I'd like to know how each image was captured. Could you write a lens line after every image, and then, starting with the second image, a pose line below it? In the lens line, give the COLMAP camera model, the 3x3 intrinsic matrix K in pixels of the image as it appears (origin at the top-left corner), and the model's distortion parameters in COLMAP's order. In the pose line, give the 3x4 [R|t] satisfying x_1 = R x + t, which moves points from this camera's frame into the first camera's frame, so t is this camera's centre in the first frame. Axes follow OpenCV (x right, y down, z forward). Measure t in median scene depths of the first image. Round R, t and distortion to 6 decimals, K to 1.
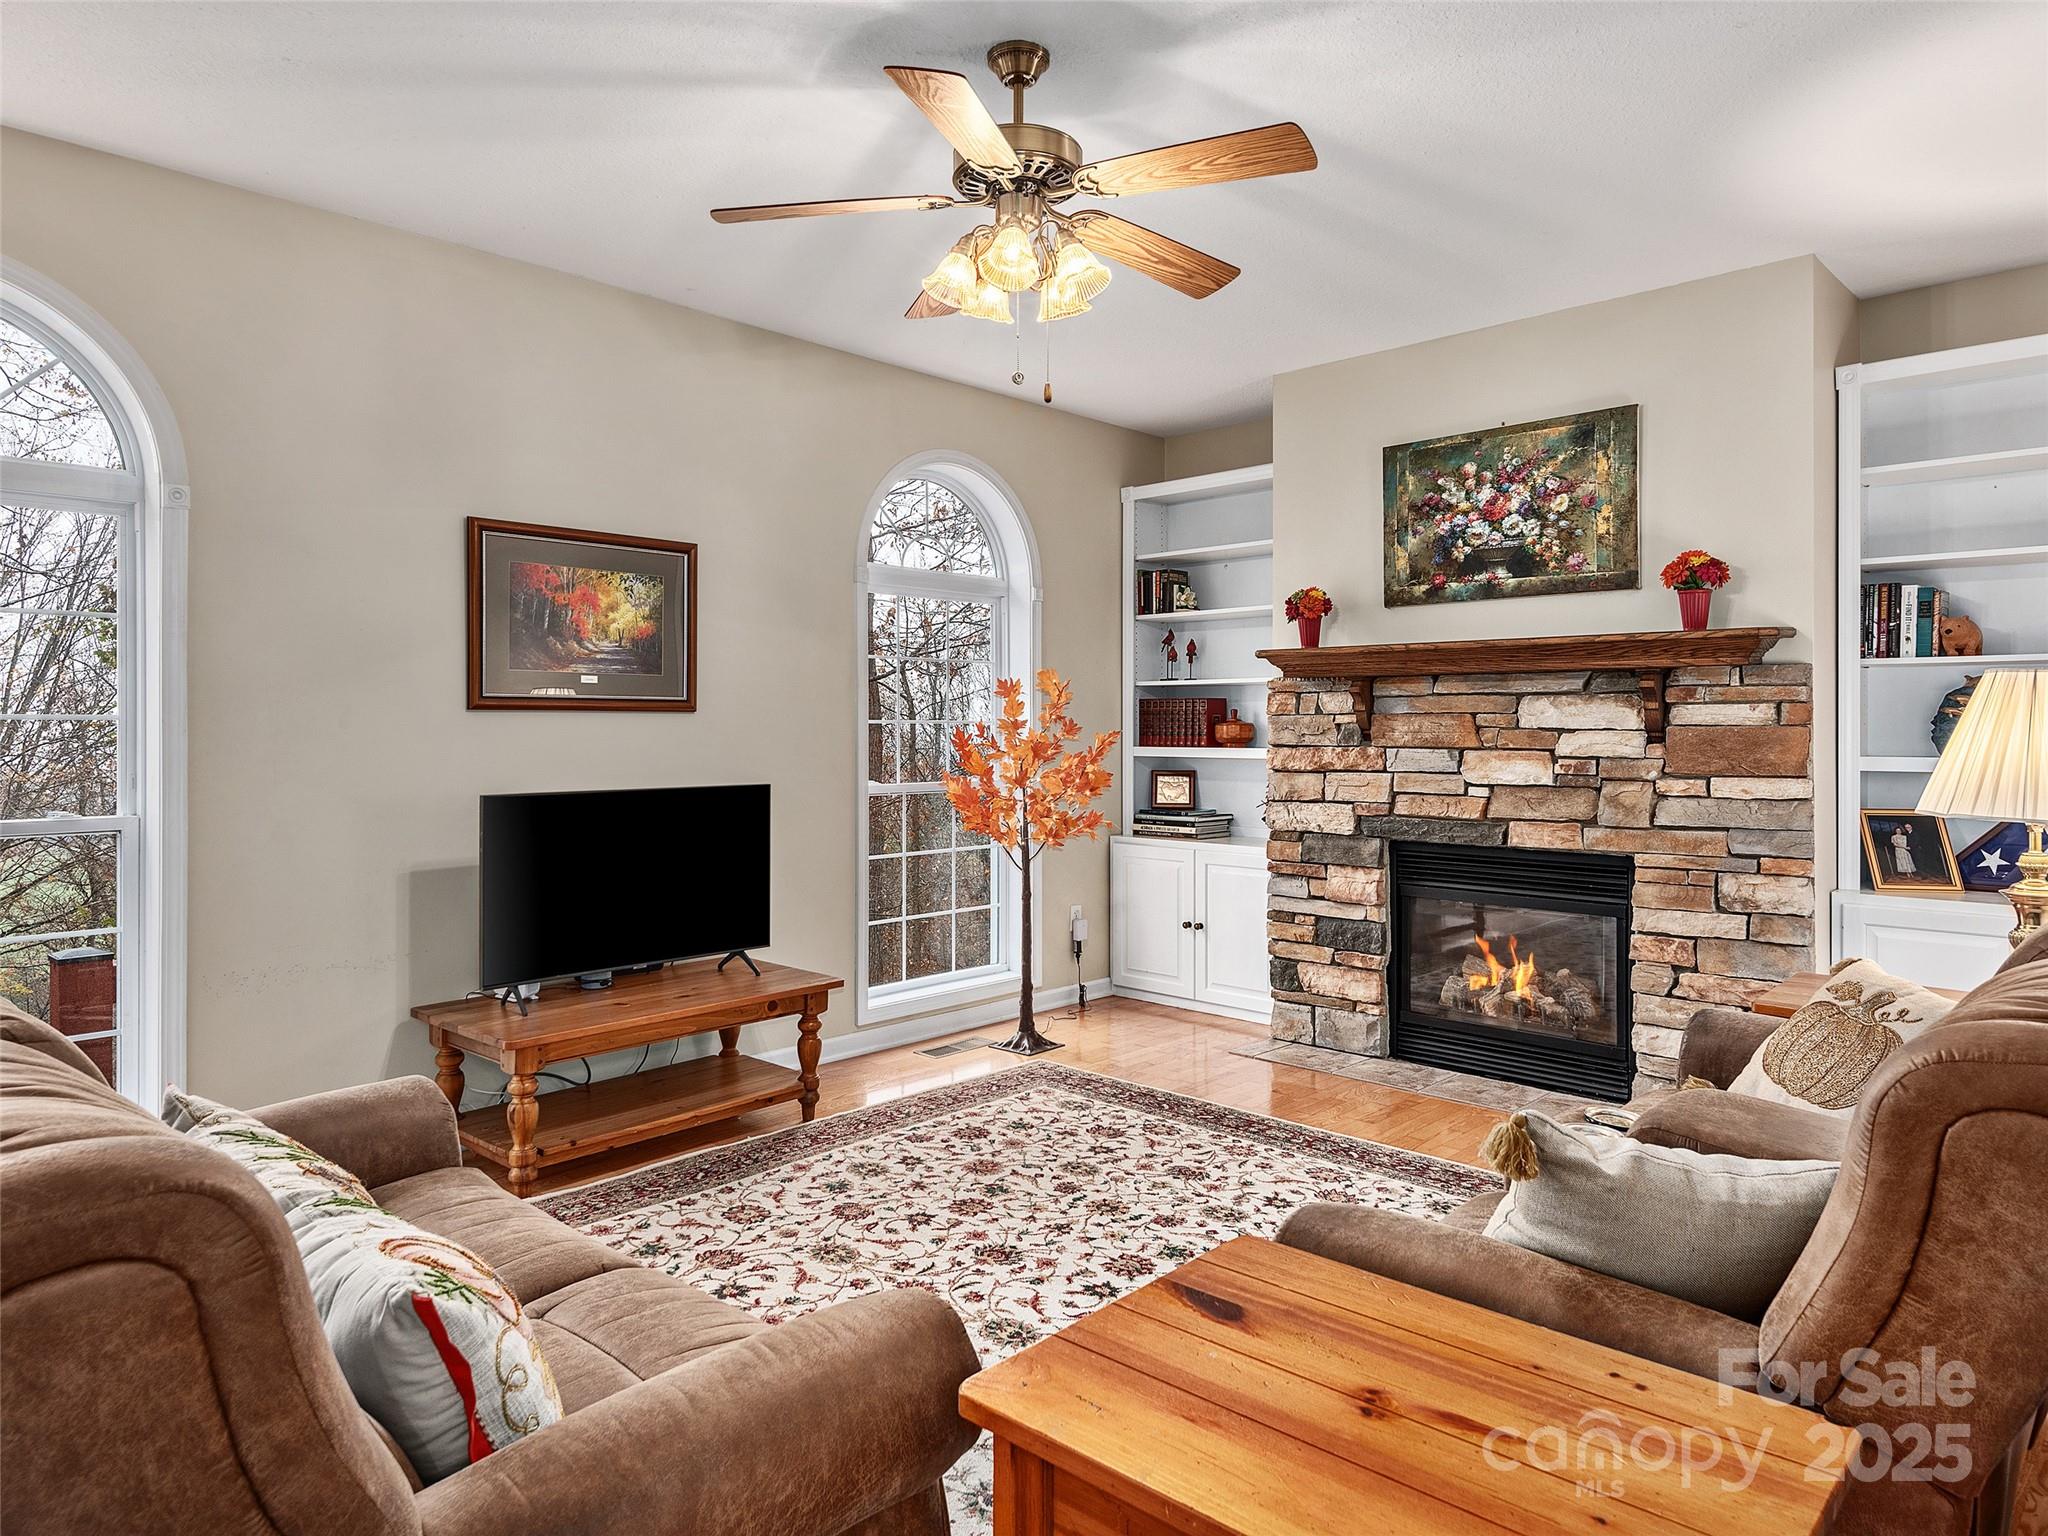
lens RADIAL K [[1221.3, 0, 1100.9], [0, 1221.3, 834.2], [0, 0, 1]] dist [0.004023, -0.007440]
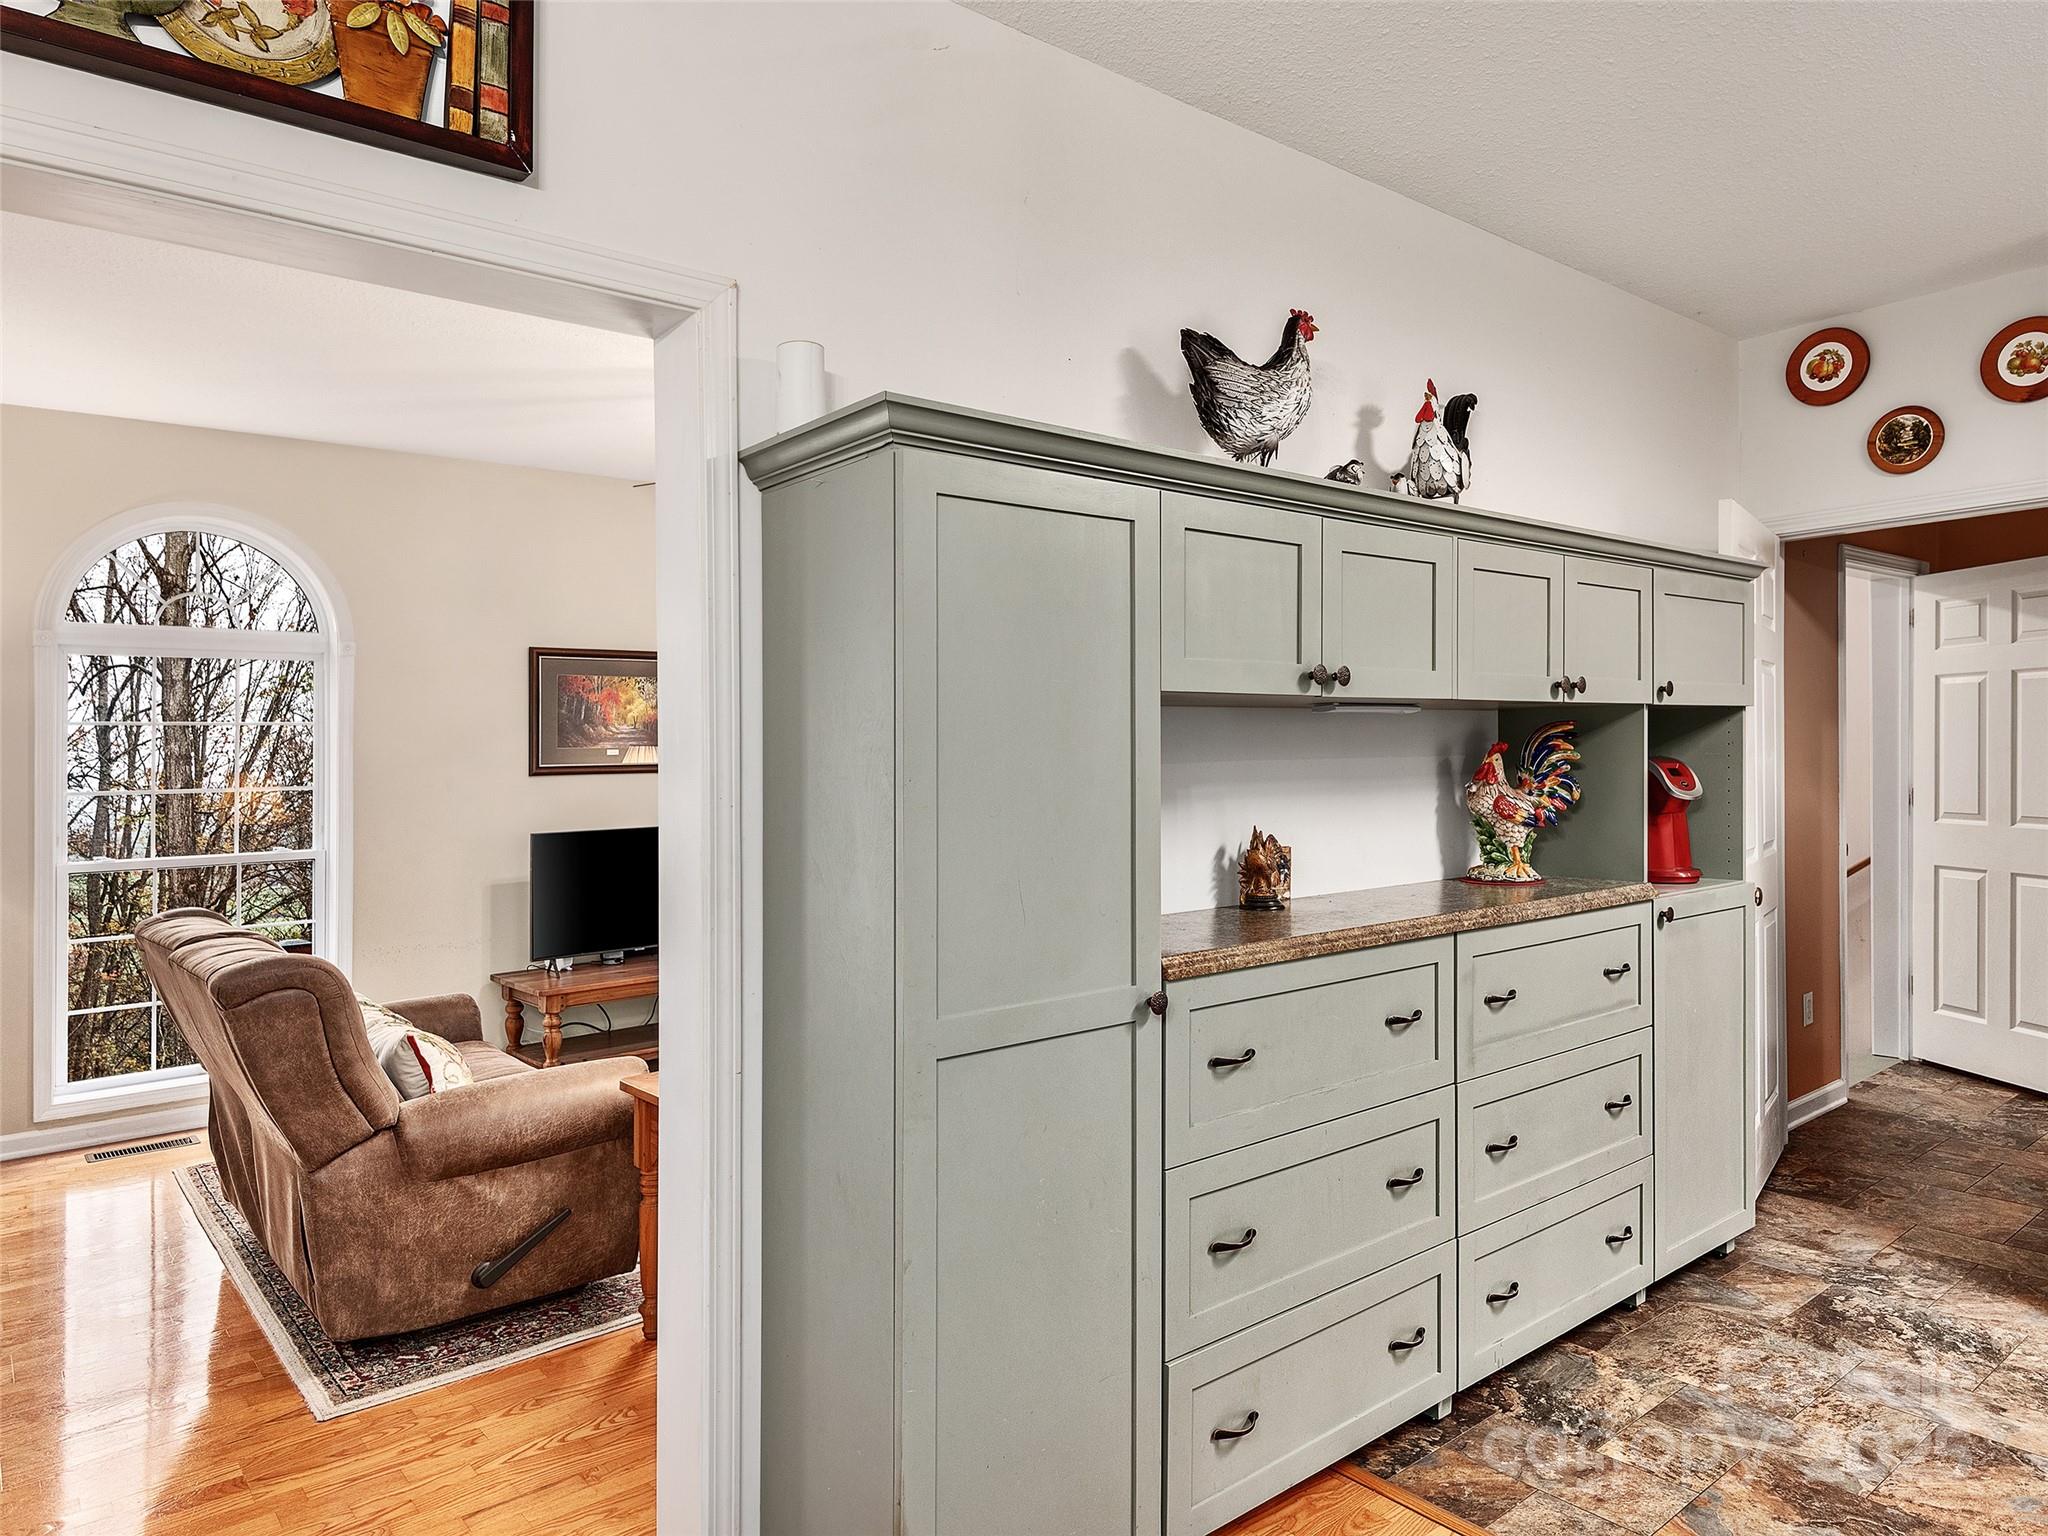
lens RADIAL K [[1306.2, 0, 1096.5], [0, 1306.2, 839.3], [0, 0, 1]] dist [0.032602, -0.015647]
pose [[0.988203, -0.011420, -0.152724, 0.481553], [0.008202, 0.999731, -0.021687, 0.018555], [0.152930, 0.020178, 0.988031, -0.561186]]
